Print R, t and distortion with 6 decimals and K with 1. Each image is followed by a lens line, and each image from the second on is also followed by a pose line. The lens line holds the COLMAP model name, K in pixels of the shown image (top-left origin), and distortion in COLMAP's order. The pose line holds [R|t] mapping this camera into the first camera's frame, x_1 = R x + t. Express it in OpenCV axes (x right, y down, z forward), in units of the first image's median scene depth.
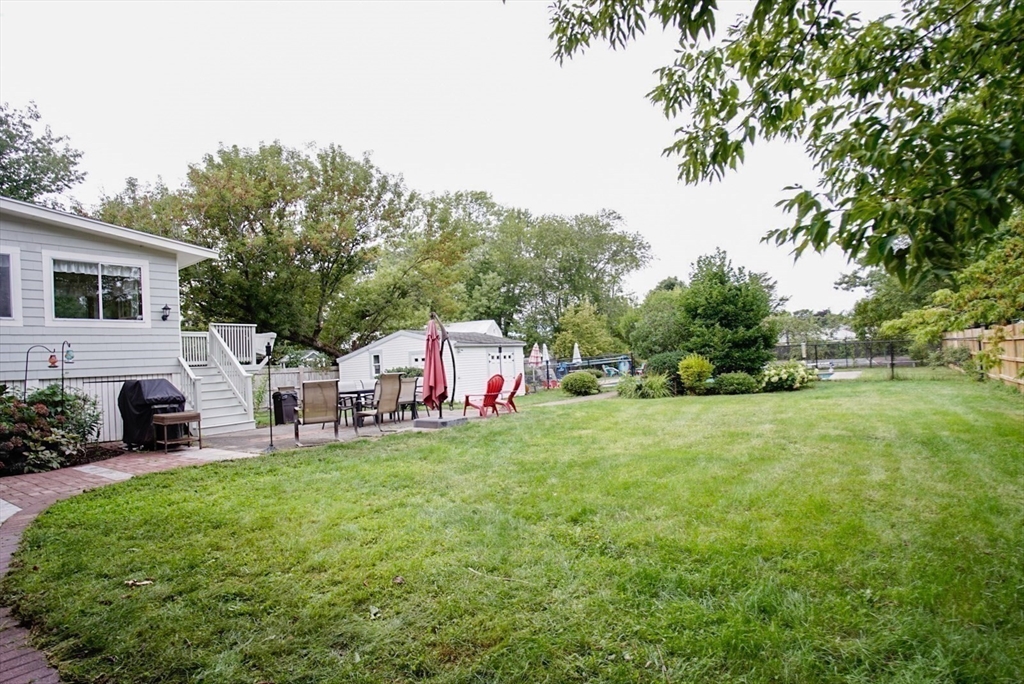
lens RADIAL K [[573.2, 0, 512.0], [0, 573.2, 342.0], [0, 0, 1]] dist [-0.045239, 0.034533]
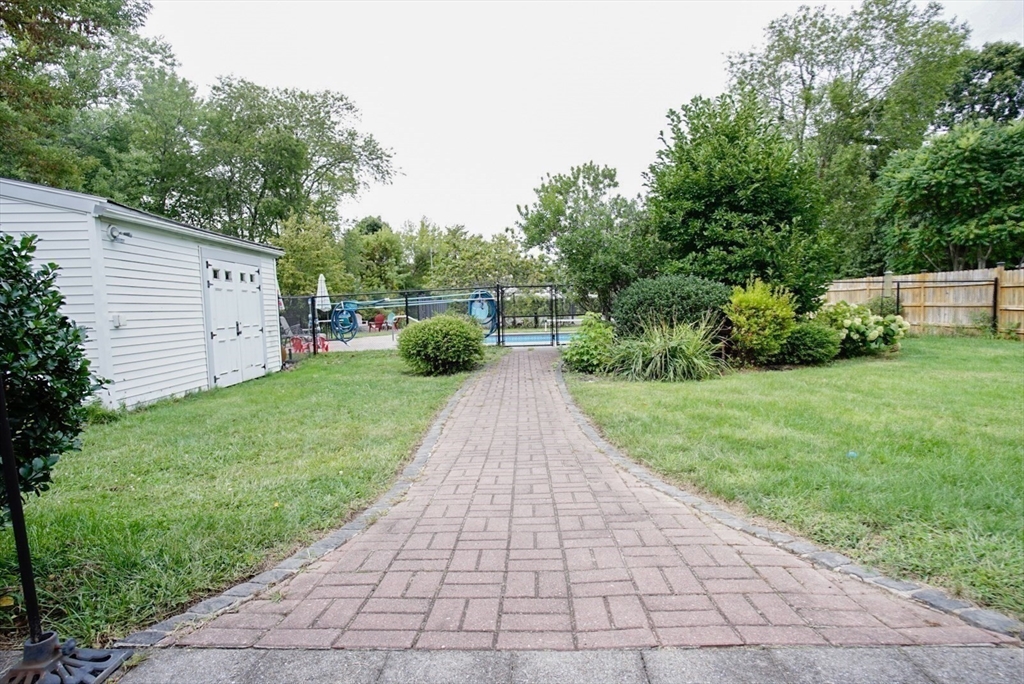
lens RADIAL K [[573.2, 0, 512.0], [0, 573.2, 342.0], [0, 0, 1]] dist [-0.045239, 0.034533]
pose [[0.823175, 0.005380, 0.567762, -0.082272], [-0.046376, 0.997251, 0.057788, 0.039742], [-0.565890, -0.073900, 0.821162, 0.559532]]
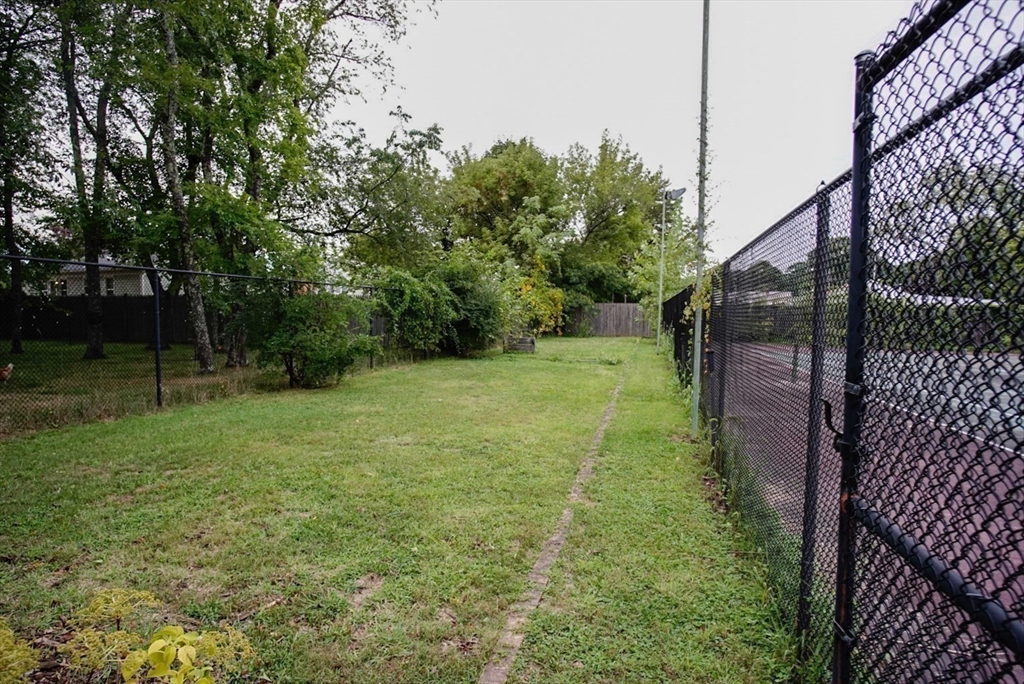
lens RADIAL K [[573.2, 0, 512.0], [0, 573.2, 342.0], [0, 0, 1]] dist [-0.045239, 0.034533]
pose [[0.952130, 0.047998, 0.301900, 0.464884], [-0.068490, 0.995985, 0.057654, 0.056608], [-0.297921, -0.075571, 0.951595, 1.714607]]
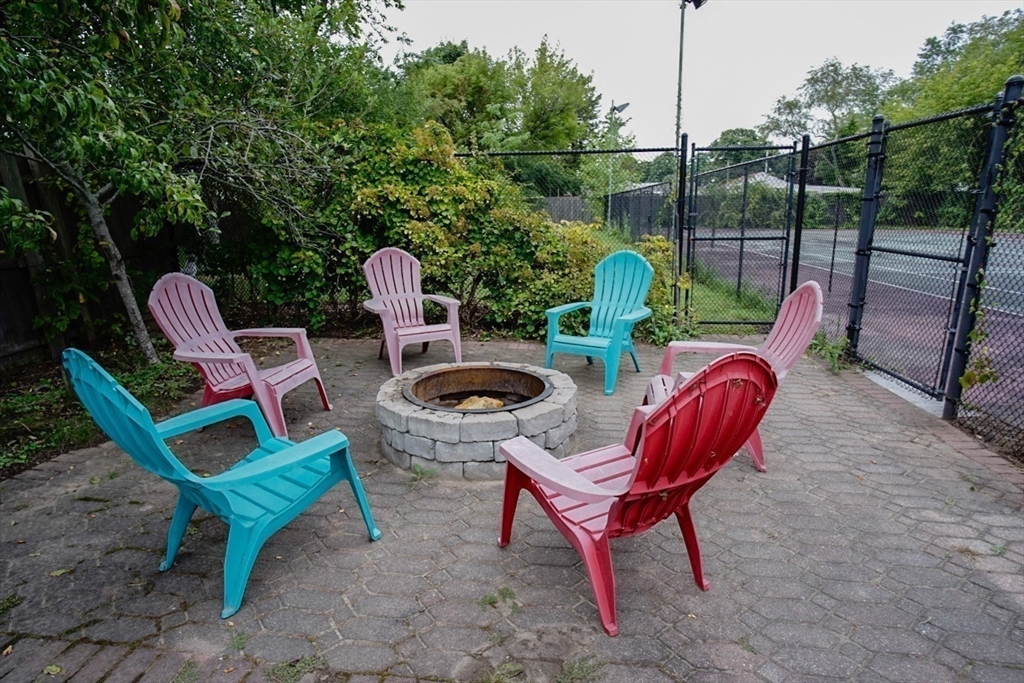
lens RADIAL K [[573.2, 0, 512.0], [0, 573.2, 341.5], [0, 0, 1]] dist [-0.045239, 0.034533]
pose [[0.892357, -0.065814, 0.446506, 0.291428], [-0.041448, 0.973180, 0.226281, 0.062573], [-0.449423, -0.220430, 0.865696, 1.567841]]
